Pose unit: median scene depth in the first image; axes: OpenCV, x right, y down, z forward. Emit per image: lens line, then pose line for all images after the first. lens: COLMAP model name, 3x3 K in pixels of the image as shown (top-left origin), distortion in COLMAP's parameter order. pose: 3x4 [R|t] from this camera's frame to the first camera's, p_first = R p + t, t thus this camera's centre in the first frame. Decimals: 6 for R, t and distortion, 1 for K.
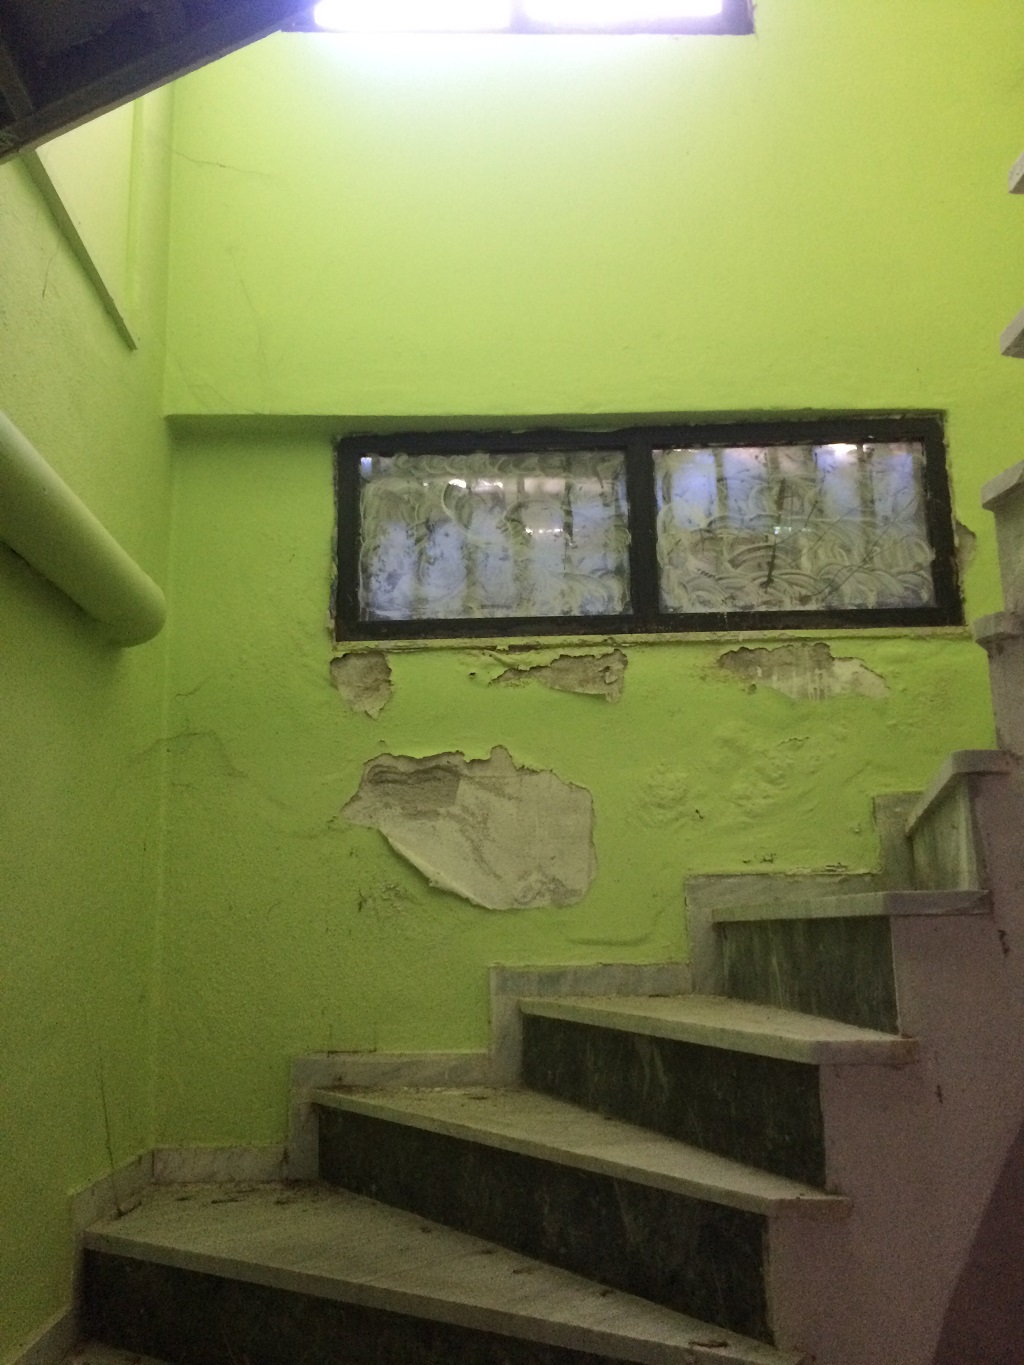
lens RADIAL K [[1189.1, 0, 508.2], [0, 1189.1, 691.9], [0, 0, 1]] dist [0.050809, -0.003337]
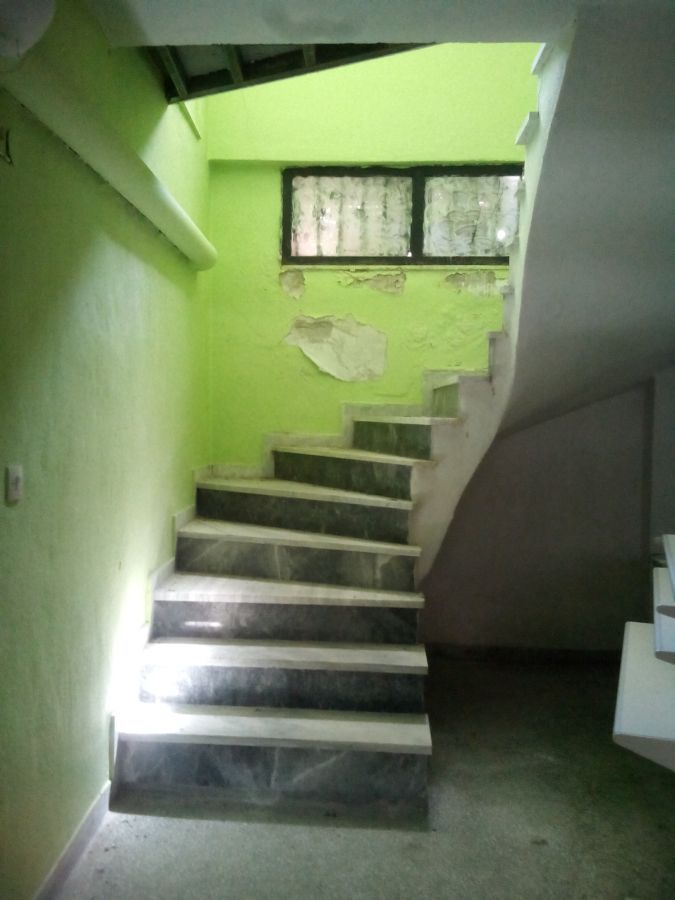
lens RADIAL K [[795.7, 0, 331.9], [0, 795.7, 452.6], [0, 0, 1]] dist [0.073519, 0.001009]
pose [[0.997847, 0.043751, -0.048857, 0.046680], [-0.029966, 0.966809, 0.253737, -0.087634], [0.058336, -0.251727, 0.966038, -0.604828]]
